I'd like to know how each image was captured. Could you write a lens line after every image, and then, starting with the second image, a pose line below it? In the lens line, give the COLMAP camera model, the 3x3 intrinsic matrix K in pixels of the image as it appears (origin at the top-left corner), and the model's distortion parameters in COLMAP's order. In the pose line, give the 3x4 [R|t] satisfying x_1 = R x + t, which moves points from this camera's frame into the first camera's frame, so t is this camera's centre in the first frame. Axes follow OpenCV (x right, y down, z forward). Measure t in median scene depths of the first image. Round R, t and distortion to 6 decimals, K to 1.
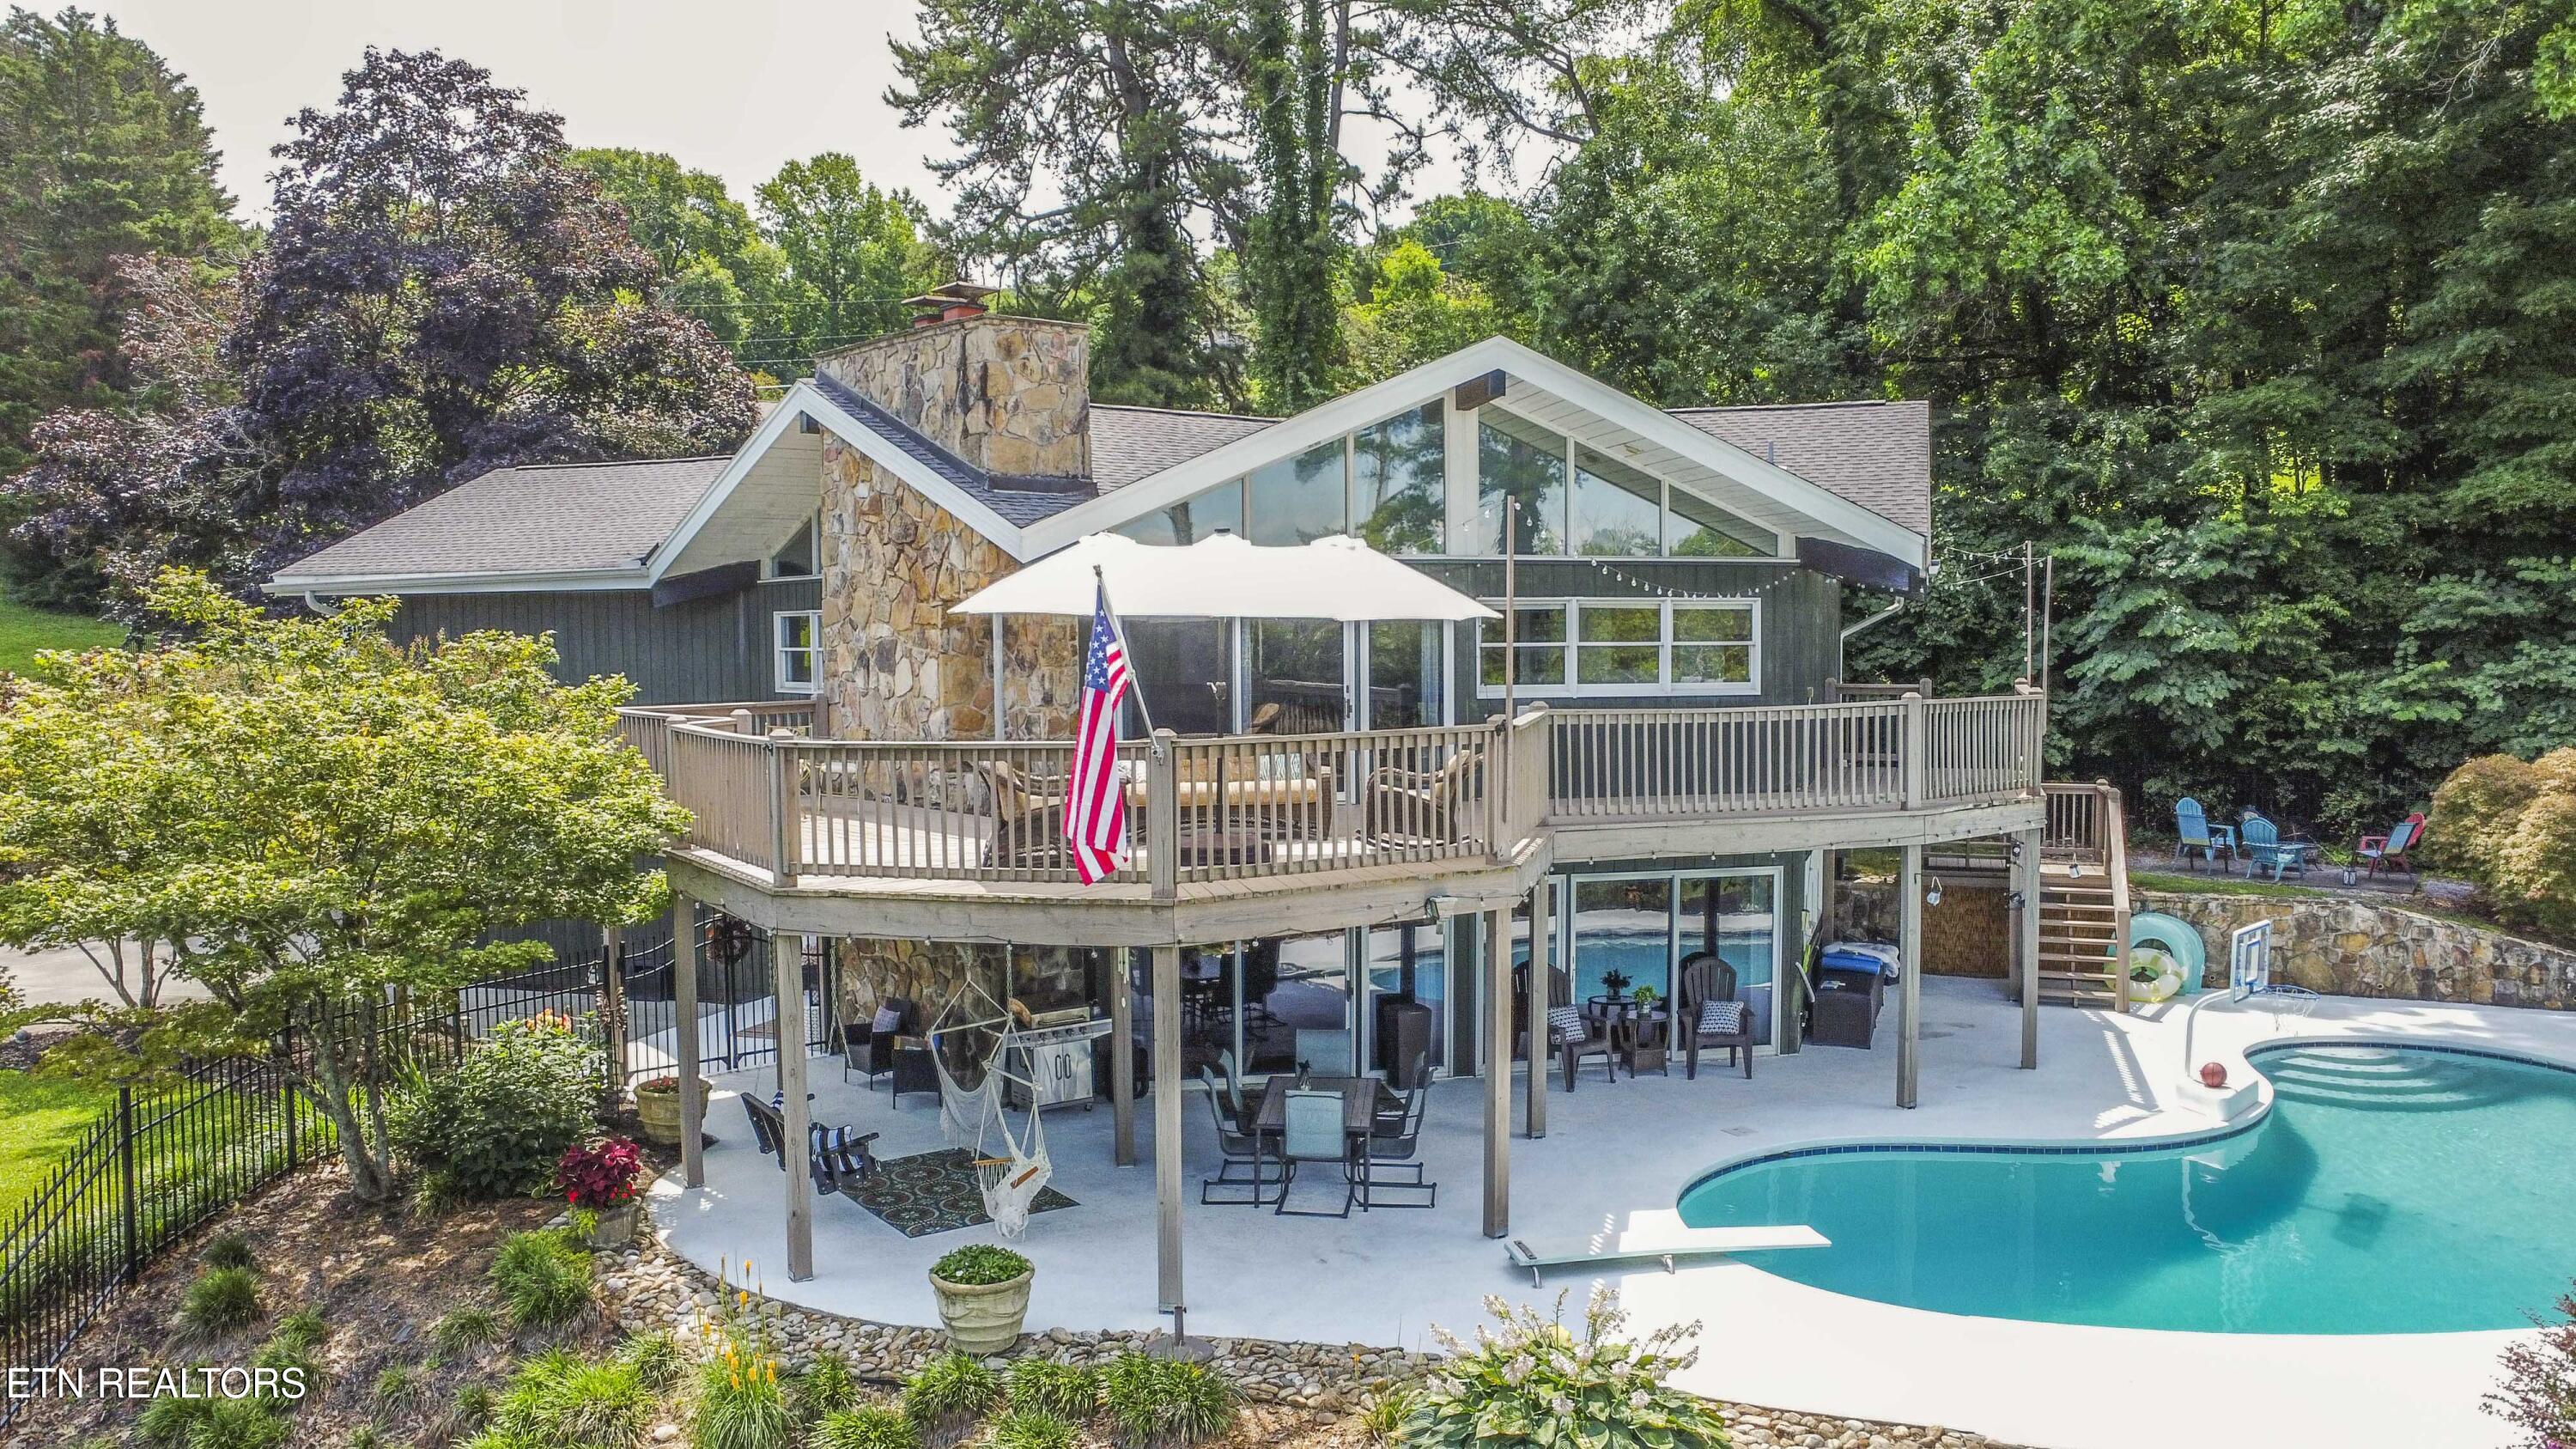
lens RADIAL K [[1934.7, 0, 1288.0], [0, 1934.7, 724.5], [0, 0, 1]] dist [-0.158012, 0.257018]
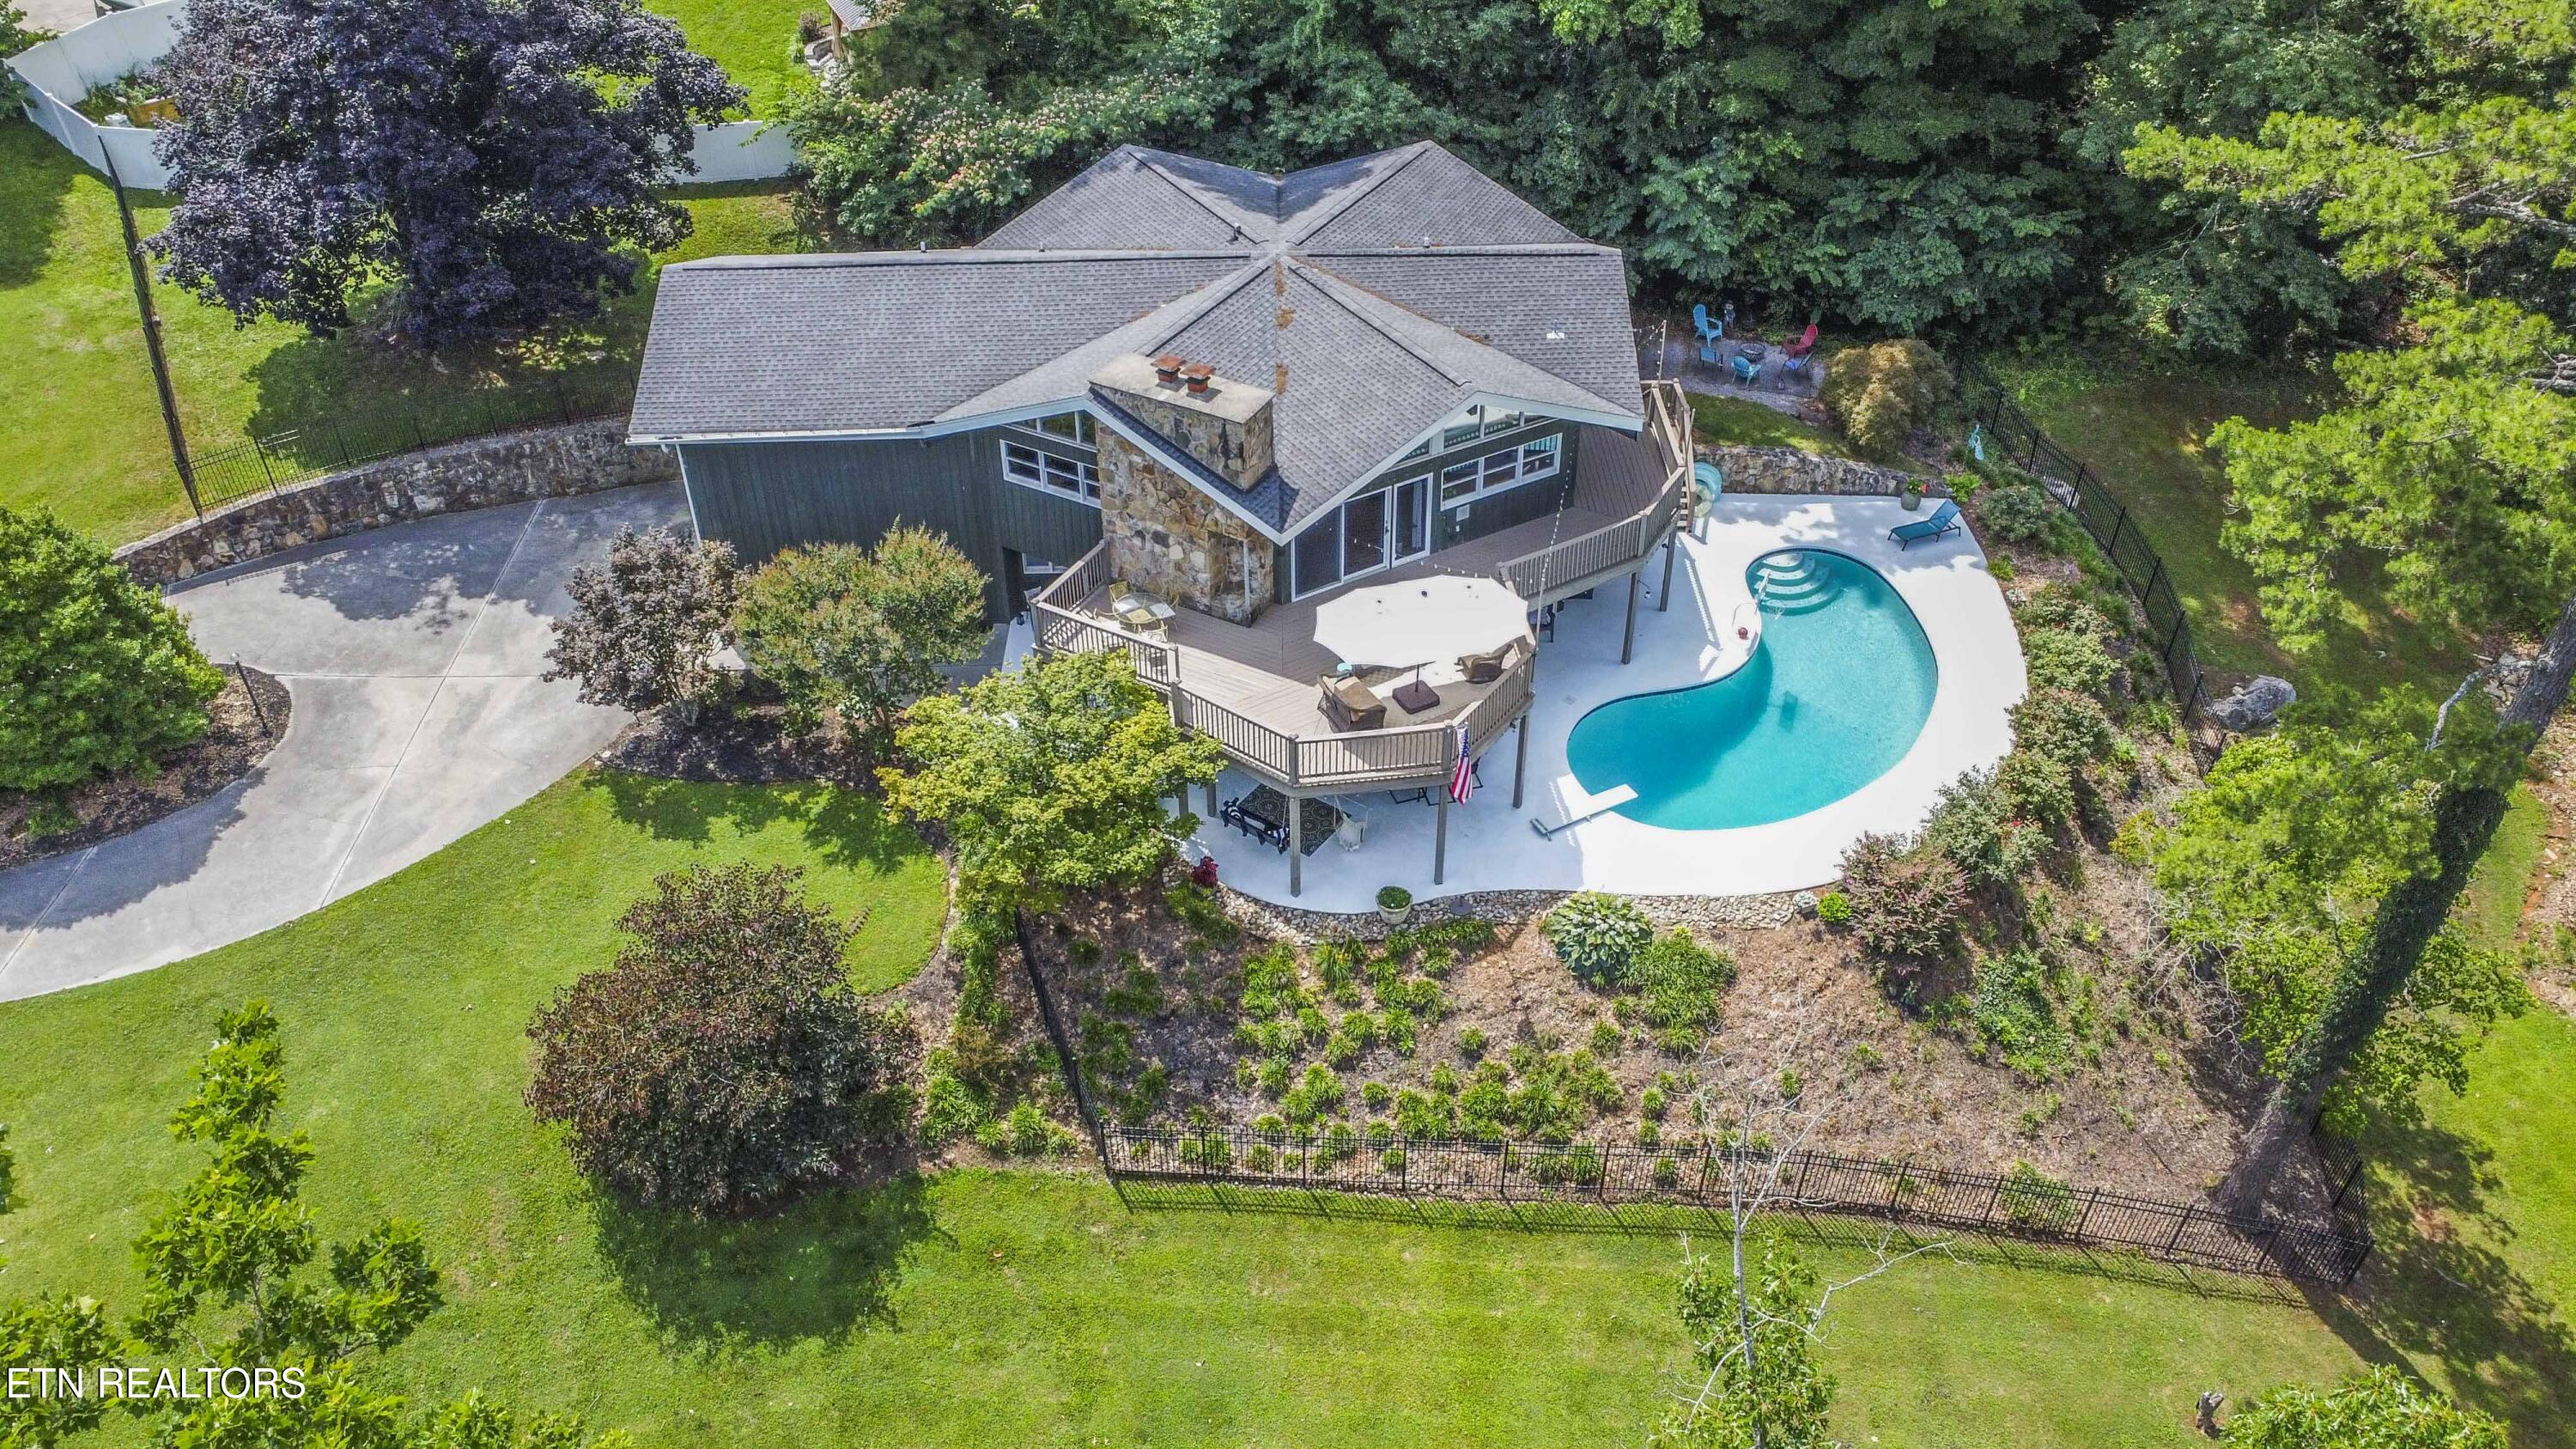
lens RADIAL K [[1934.7, 0, 1288.0], [0, 1934.7, 724.5], [0, 0, 1]] dist [-0.158012, 0.257018]
pose [[0.940827, -0.210227, 0.265799, -0.660084], [0.014172, 0.808050, 0.588943, -1.056289], [-0.338591, -0.550326, 0.763215, -0.661128]]
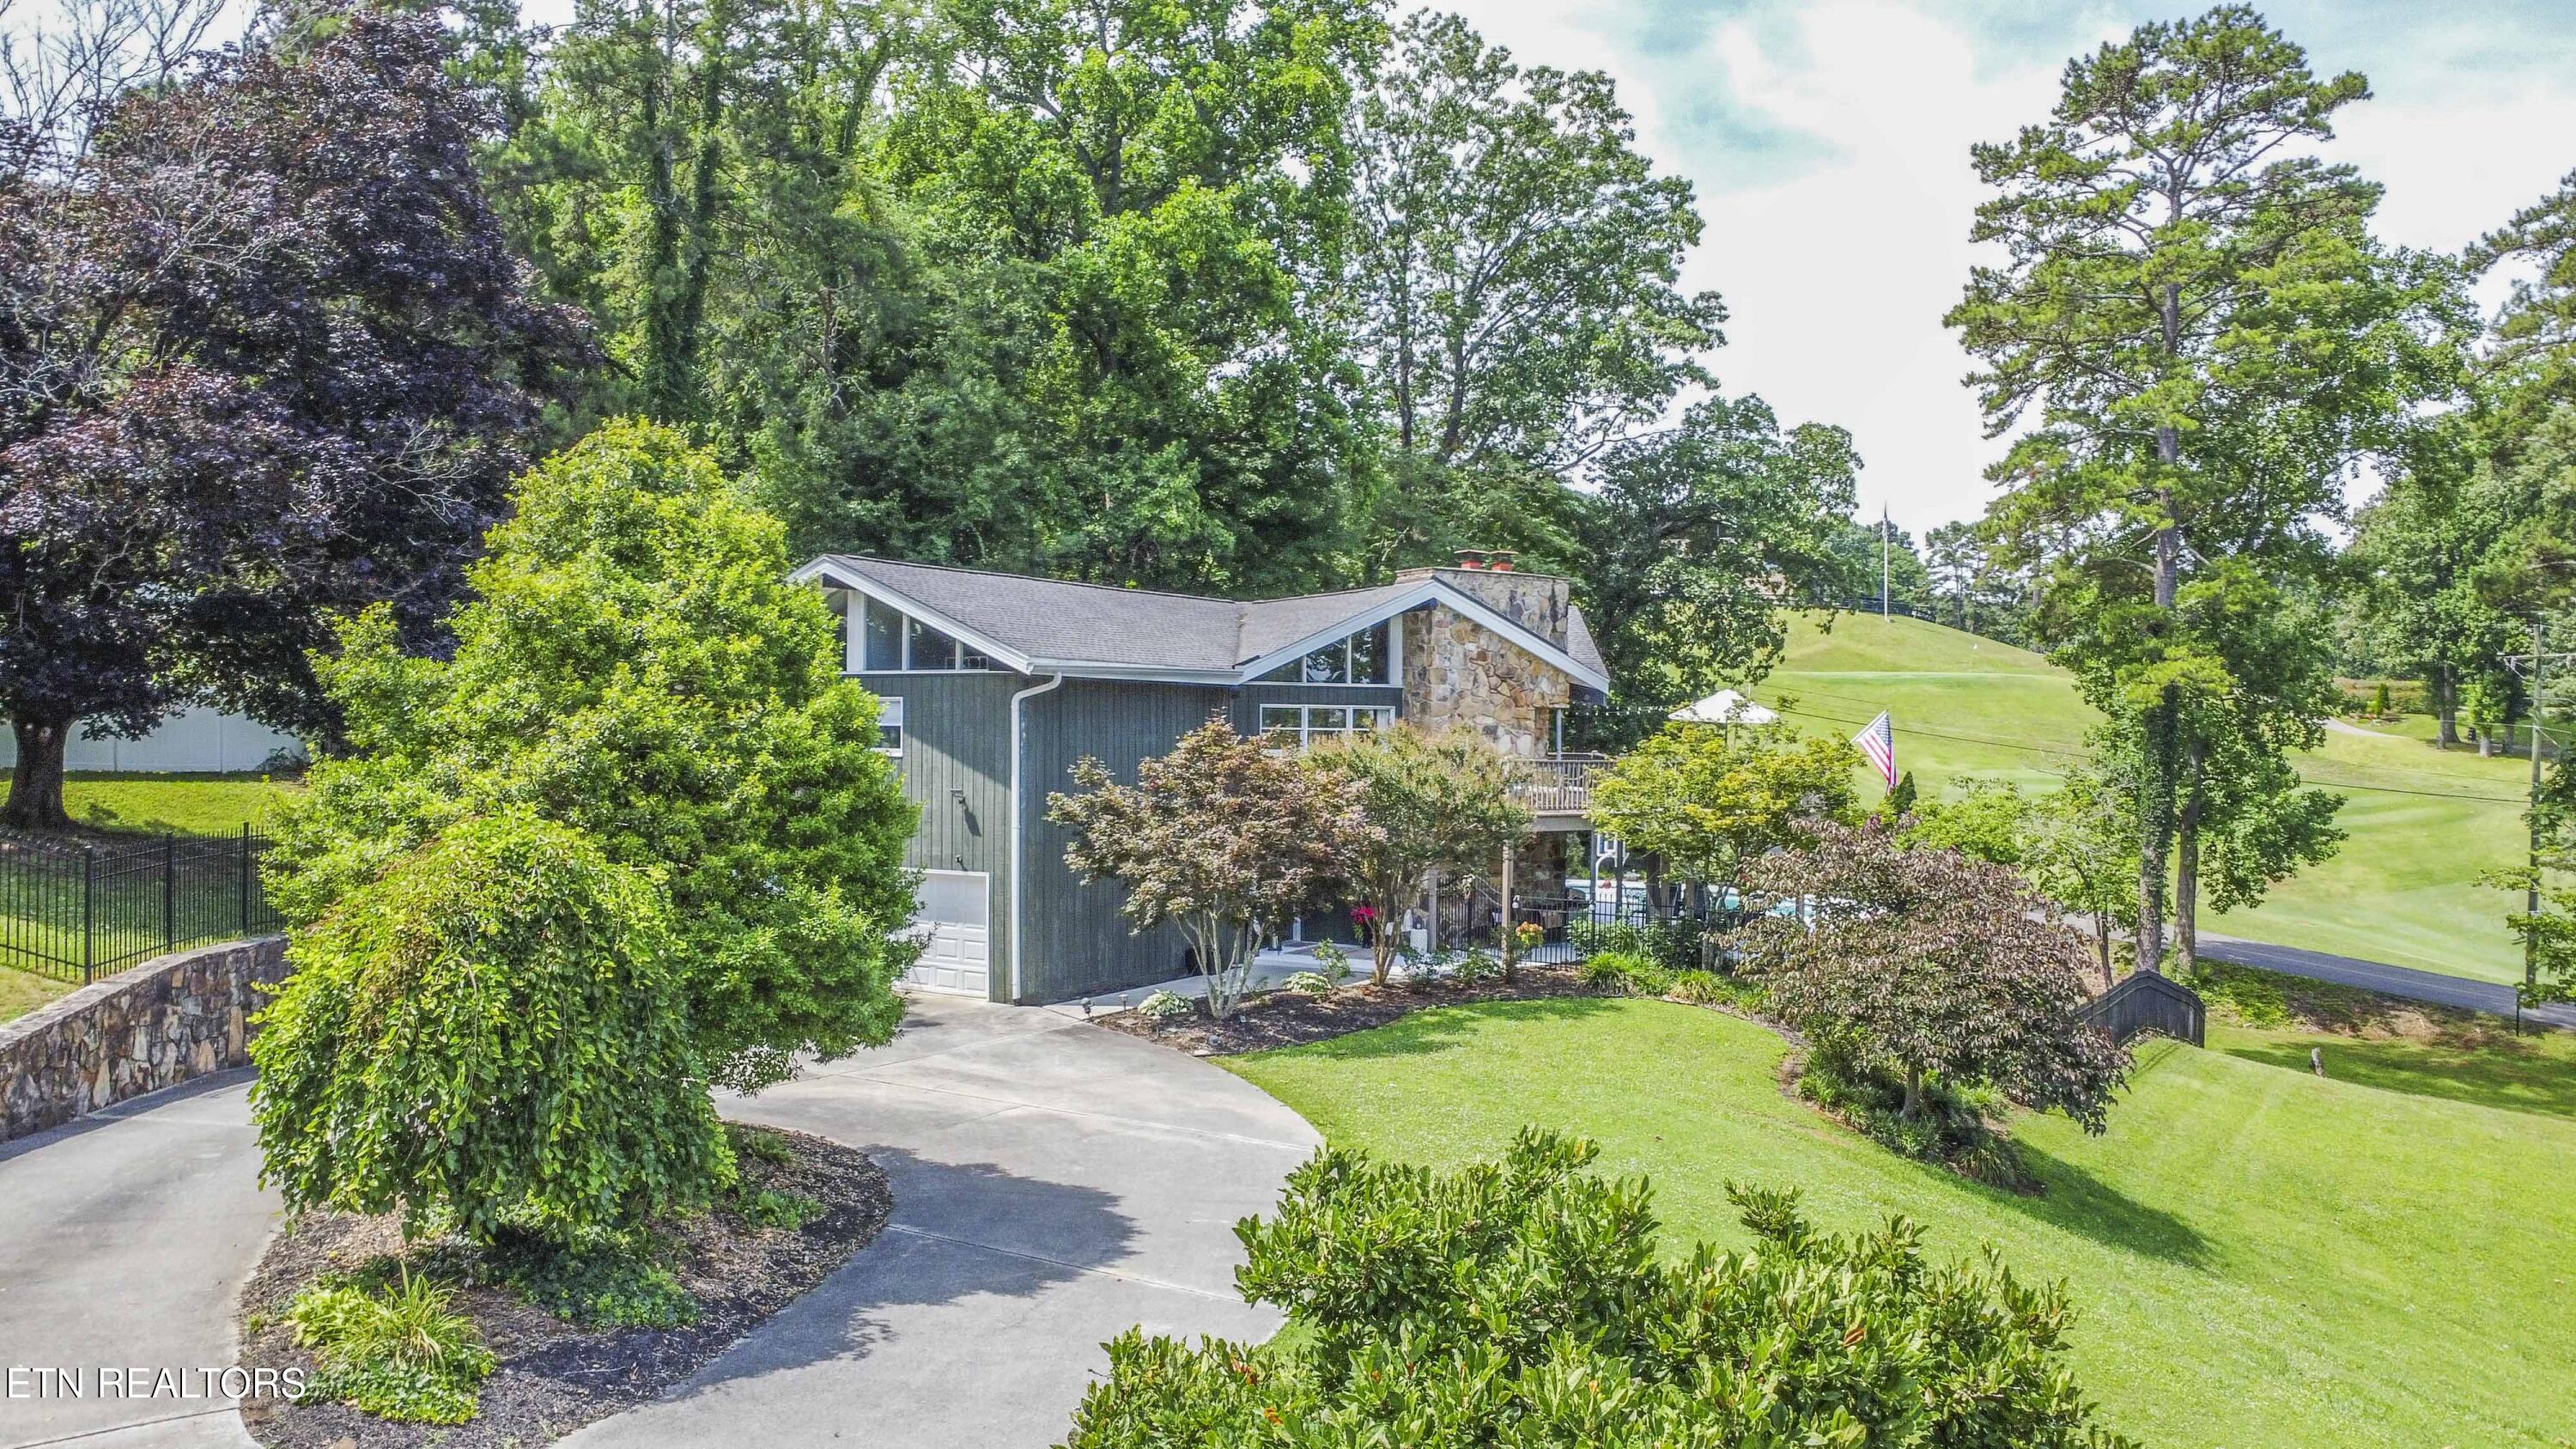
lens RADIAL K [[1934.7, 0, 1288.0], [0, 1934.7, 724.5], [0, 0, 1]] dist [-0.158012, 0.257018]
pose [[0.205624, 0.015268, 0.978512, -2.217737], [0.027546, 0.999392, -0.021382, -0.008059], [-0.978243, 0.031351, 0.205079, 0.808676]]
